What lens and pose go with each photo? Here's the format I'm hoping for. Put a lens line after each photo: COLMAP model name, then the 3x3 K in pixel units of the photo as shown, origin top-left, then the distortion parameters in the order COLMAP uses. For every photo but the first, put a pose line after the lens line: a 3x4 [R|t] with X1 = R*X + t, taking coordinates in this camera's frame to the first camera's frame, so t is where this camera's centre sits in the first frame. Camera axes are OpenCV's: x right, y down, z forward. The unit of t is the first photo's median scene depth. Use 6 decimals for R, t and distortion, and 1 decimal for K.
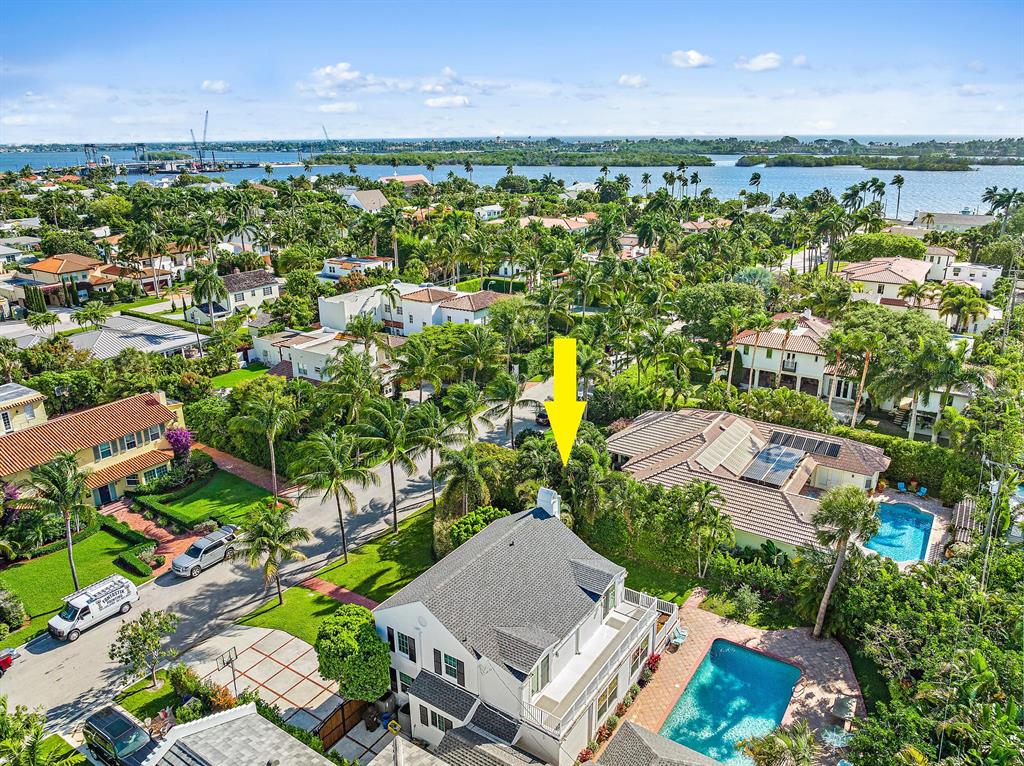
lens RADIAL K [[727.2, 0, 516.6], [0, 727.2, 384.8], [0, 0, 1]] dist [-0.028176, 0.014495]
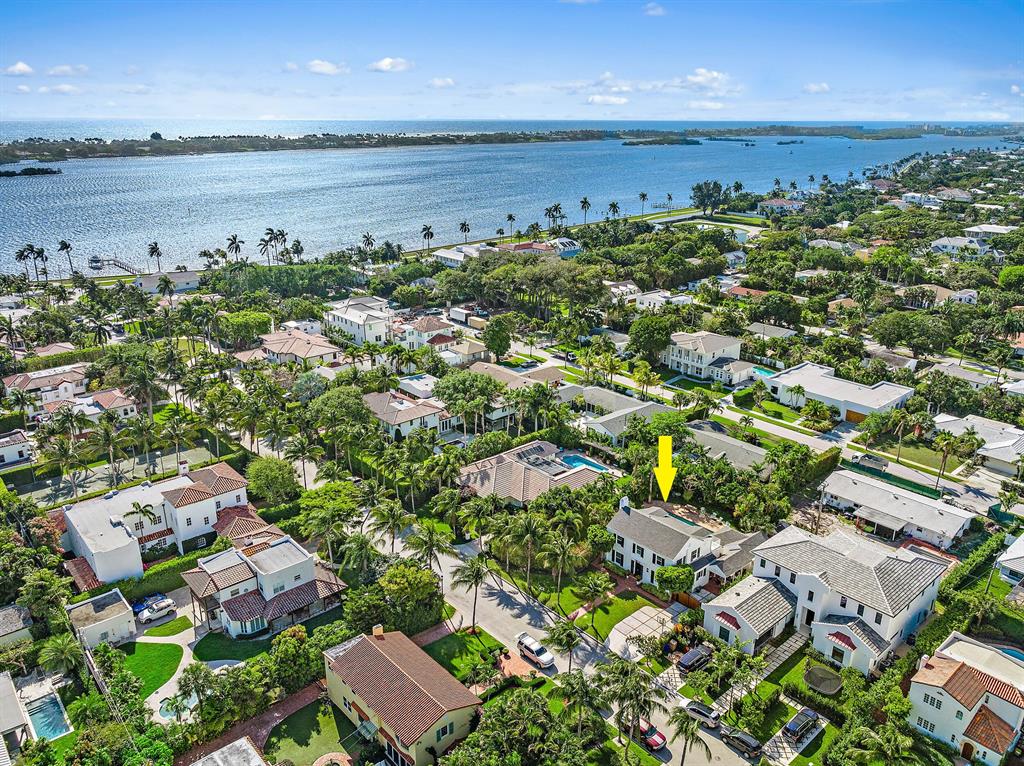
lens RADIAL K [[780.2, 0, 518.1], [0, 780.2, 381.5], [0, 0, 1]] dist [-0.021993, 0.005049]
pose [[0.250002, -0.308360, 0.917831, -2.135877], [0.305302, 0.924680, 0.227502, -0.838299], [-0.918852, 0.223340, 0.325315, 0.407597]]
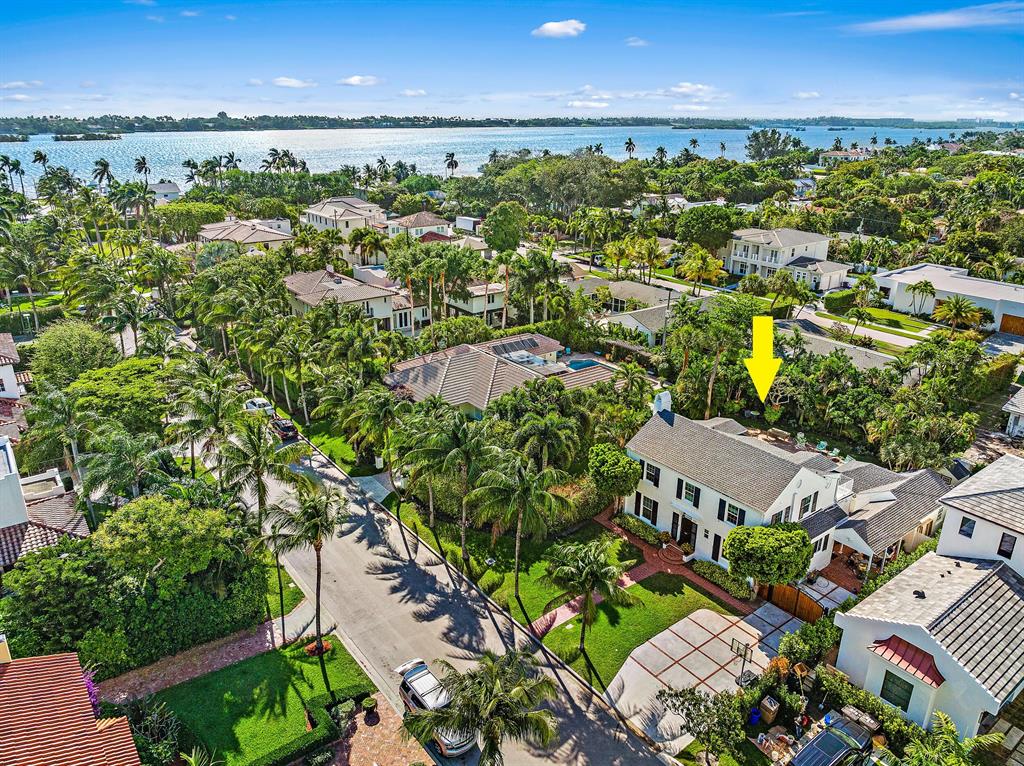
lens RADIAL K [[727.2, 0, 516.6], [0, 727.2, 384.8], [0, 0, 1]] dist [-0.028176, 0.014495]
pose [[0.320399, -0.324320, 0.890034, -1.056040], [0.296340, 0.926723, 0.231012, -0.208496], [-0.899737, 0.189737, 0.393030, 0.721642]]
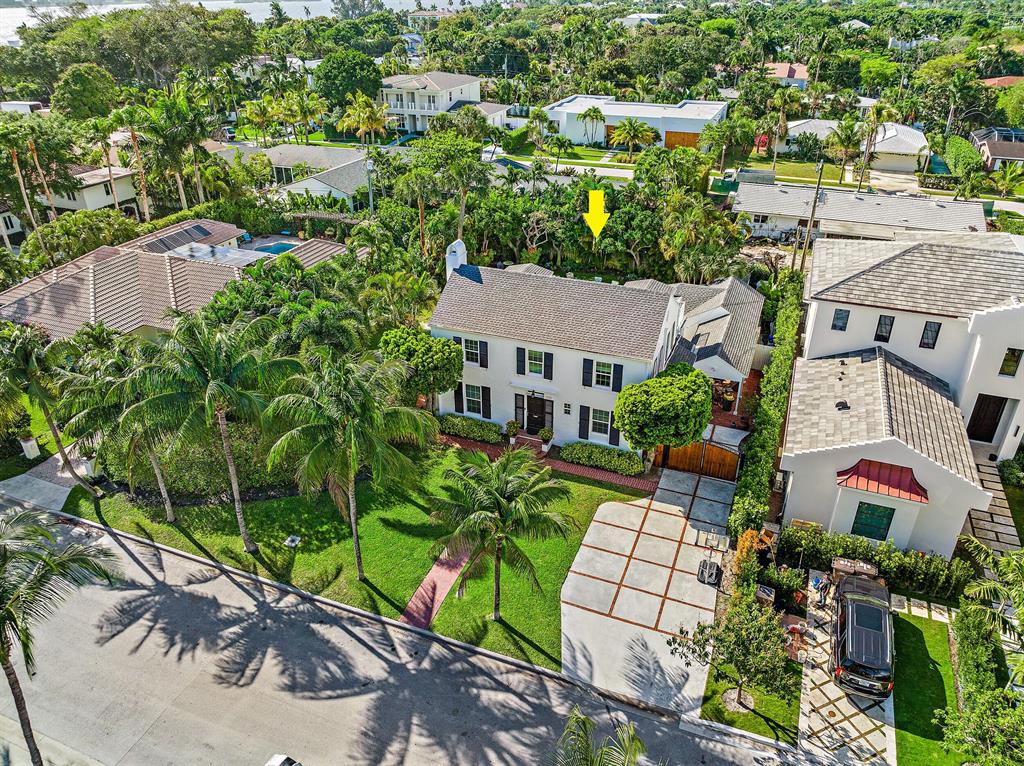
lens RADIAL K [[727.2, 0, 516.6], [0, 727.2, 384.8], [0, 0, 1]] dist [-0.028176, 0.014495]
pose [[-0.210979, -0.464560, 0.860042, -0.775993], [0.323704, 0.796997, 0.509914, -0.136400], [-0.922336, 0.385980, -0.017770, 0.981217]]
